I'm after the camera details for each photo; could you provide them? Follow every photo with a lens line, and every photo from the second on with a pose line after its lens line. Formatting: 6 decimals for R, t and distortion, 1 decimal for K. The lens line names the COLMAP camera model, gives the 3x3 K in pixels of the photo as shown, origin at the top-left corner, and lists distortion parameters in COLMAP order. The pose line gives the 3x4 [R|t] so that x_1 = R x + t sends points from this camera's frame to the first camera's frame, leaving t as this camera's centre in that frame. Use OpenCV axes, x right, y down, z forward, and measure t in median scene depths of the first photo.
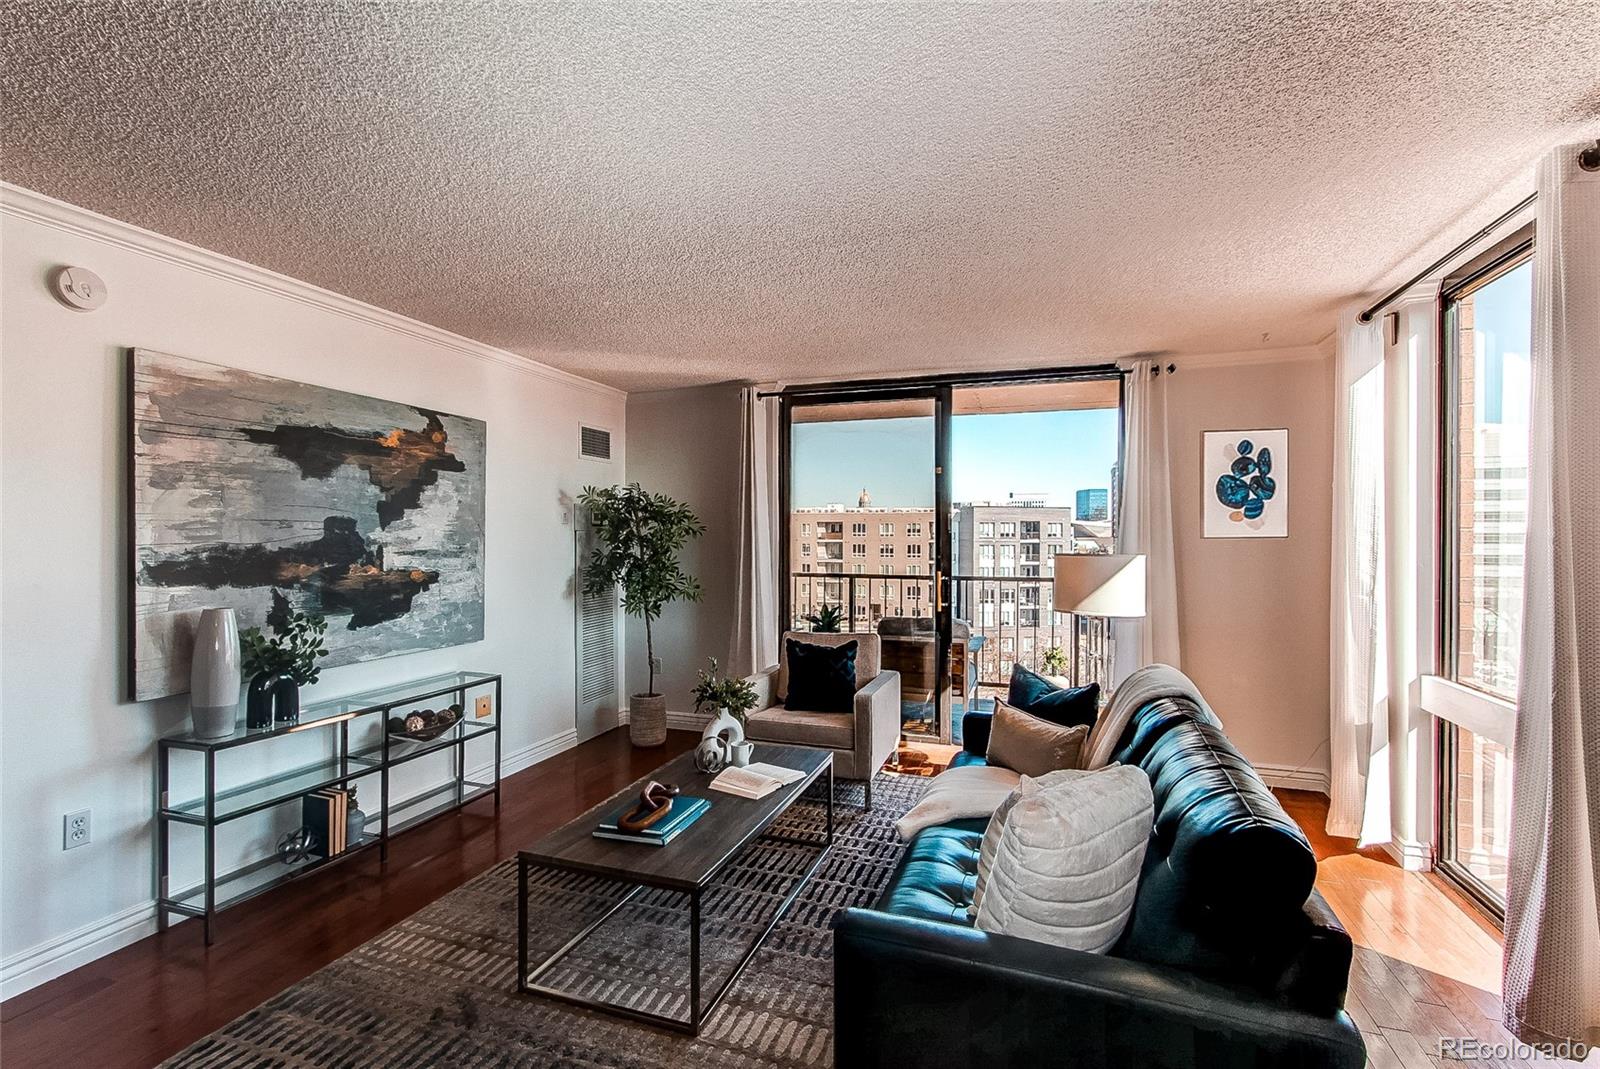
lens RADIAL K [[750.5, 0, 773.7], [0, 750.5, 539.5], [0, 0, 1]] dist [0.021199, -0.000465]
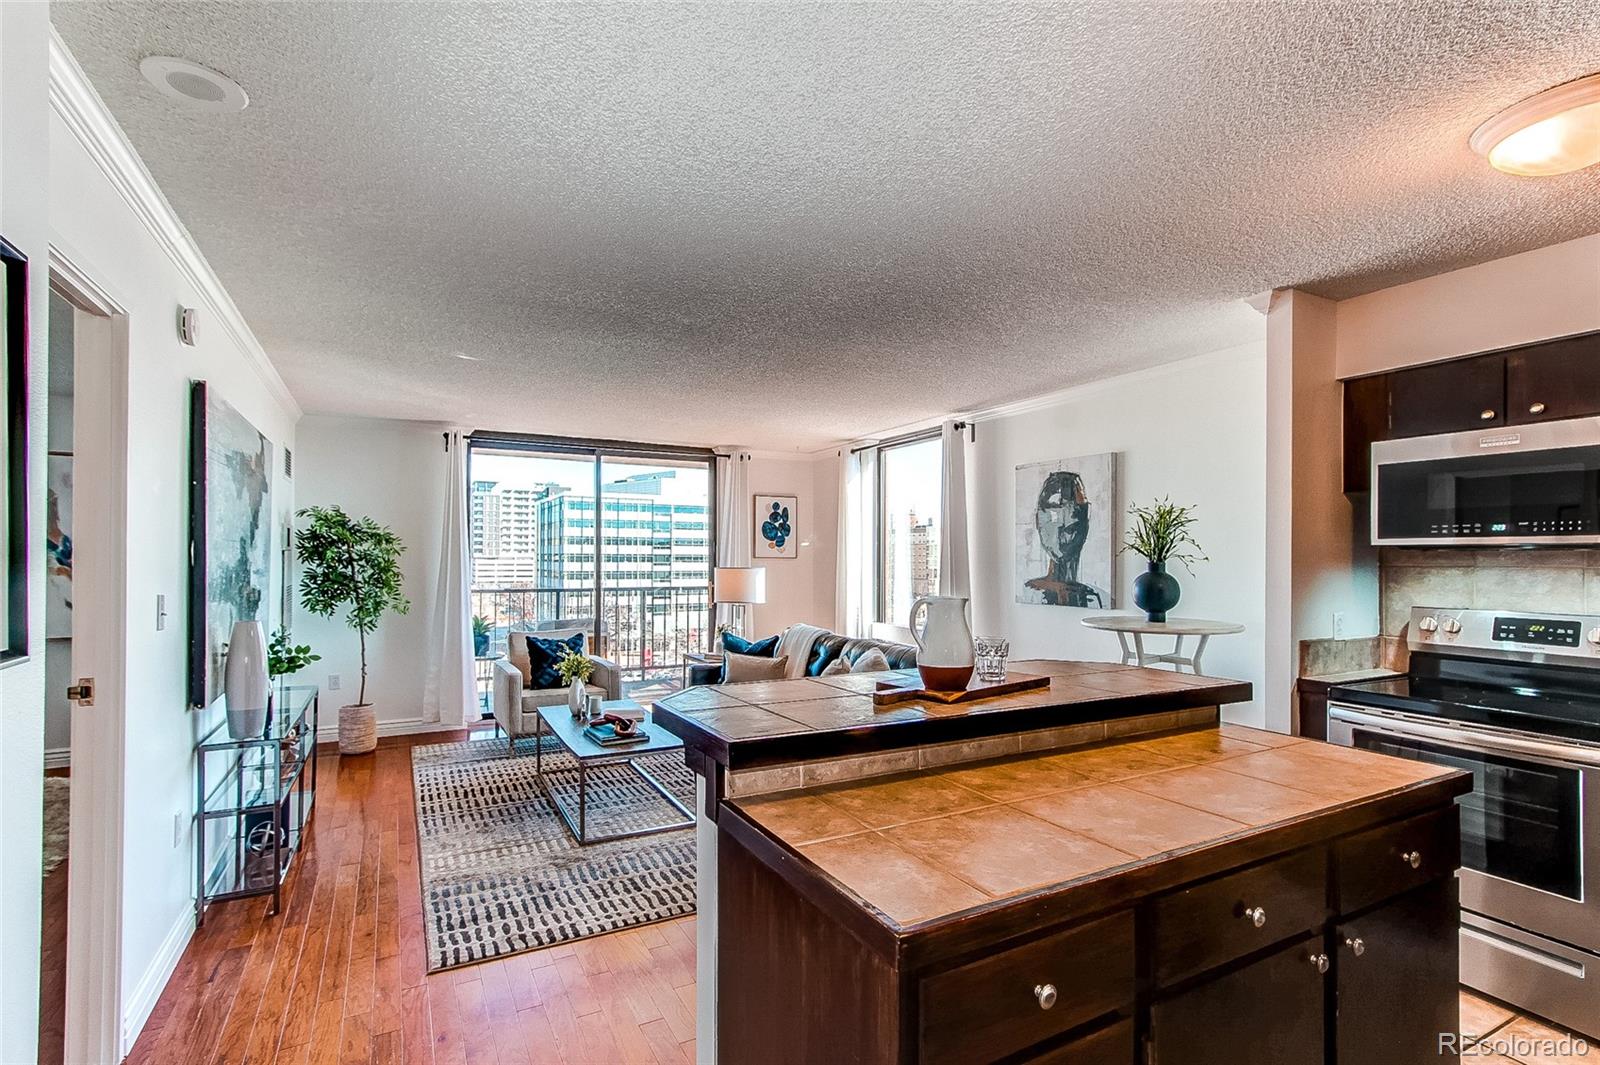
lens RADIAL K [[751.8, 0, 798.0], [0, 751.8, 551.8], [0, 0, 1]] dist [0.000774, 0.000865]
pose [[0.659443, 0.008993, 0.751701, -0.780886], [-0.000714, 0.999935, -0.011336, 0.001536], [-0.751755, 0.006939, 0.659406, -0.240222]]
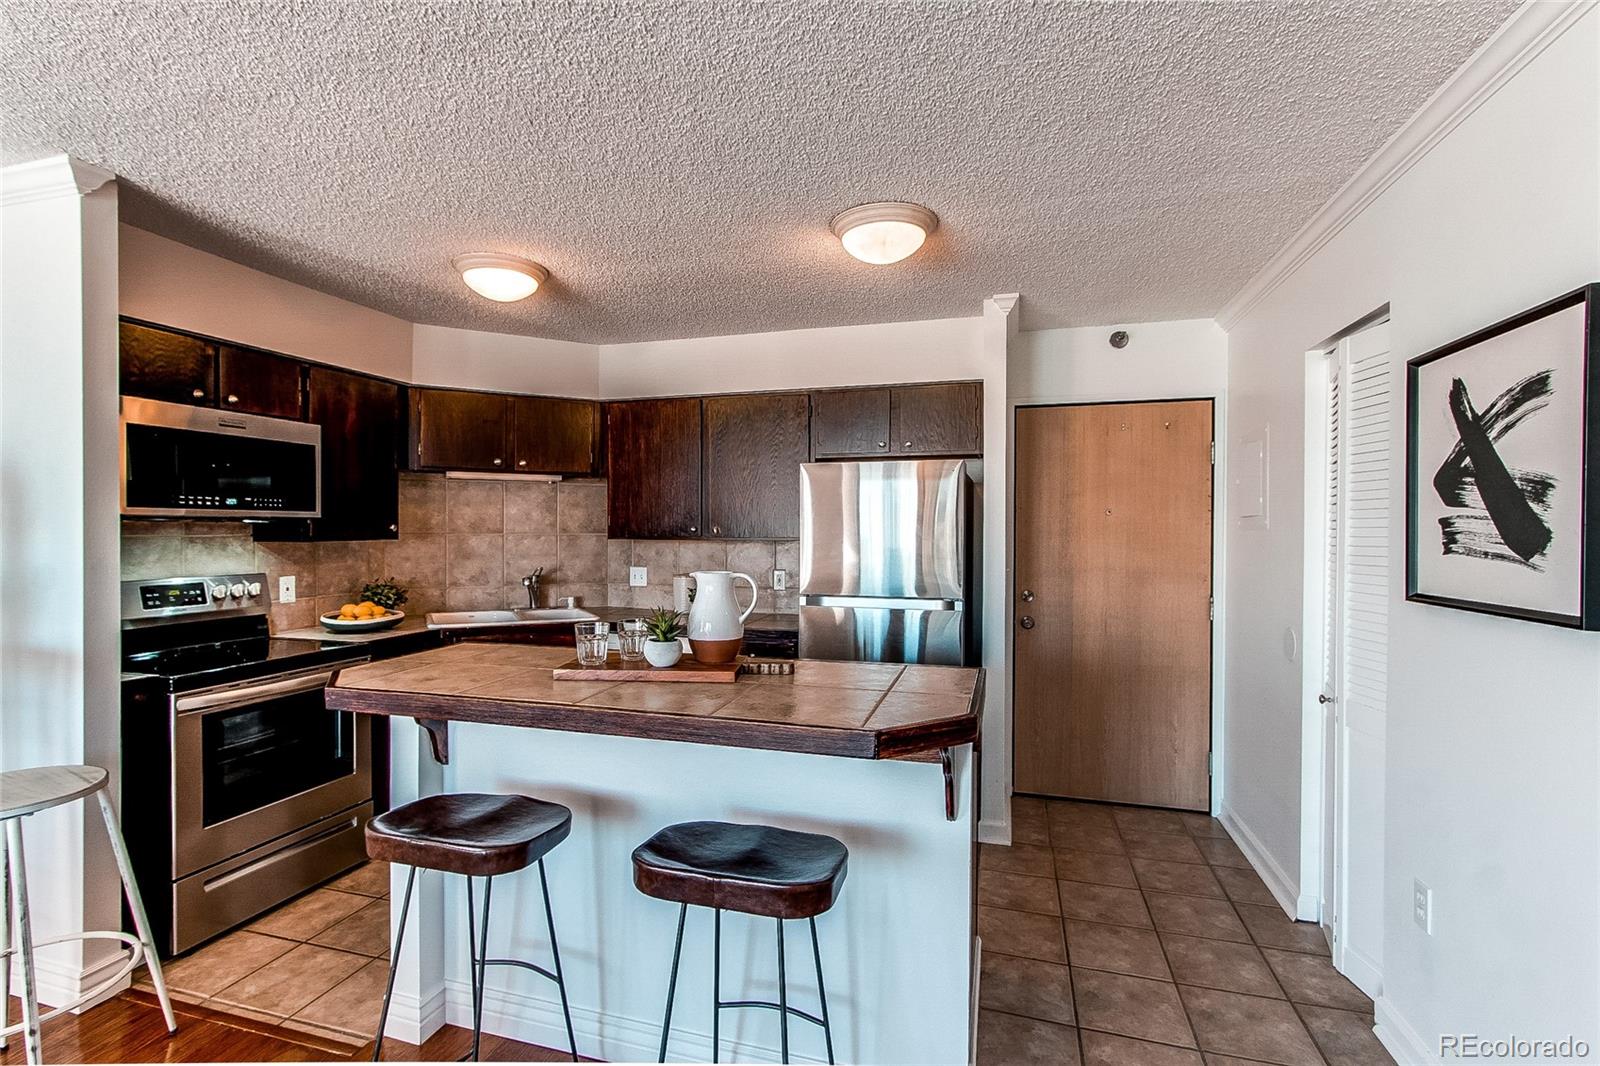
lens RADIAL K [[743.0, 0, 785.0], [0, 743.0, 535.2], [0, 0, 1]] dist [-0.003421, 0.004784]
pose [[-0.997774, -0.001178, -0.066681, -0.334342], [-0.002140, 0.999895, 0.014363, -0.006878], [0.066657, 0.014474, -0.997671, 0.560146]]
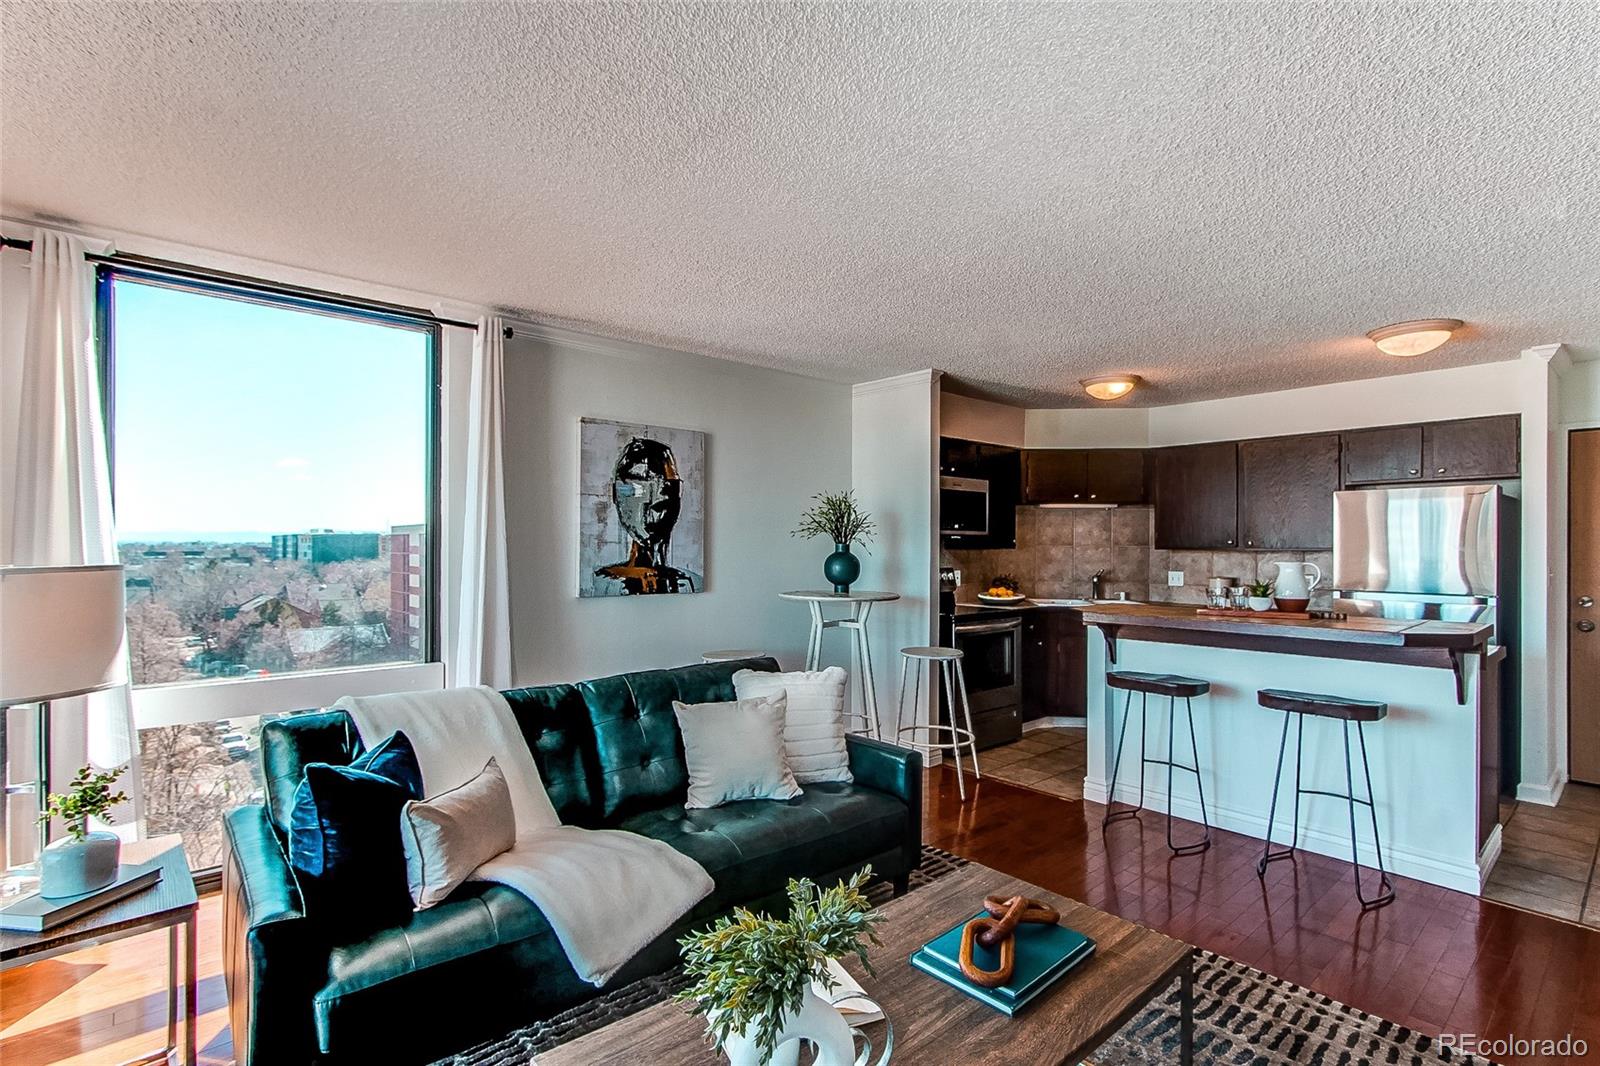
lens RADIAL K [[763.0, 0, 787.3], [0, 763.0, 544.4], [0, 0, 1]] dist [0.000345, 0.000840]
pose [[-0.878464, 0.000226, 0.477808, -0.219770], [0.000671, 0.999999, 0.000761, 0.004029], [-0.477808, 0.000989, -0.878464, 1.198532]]
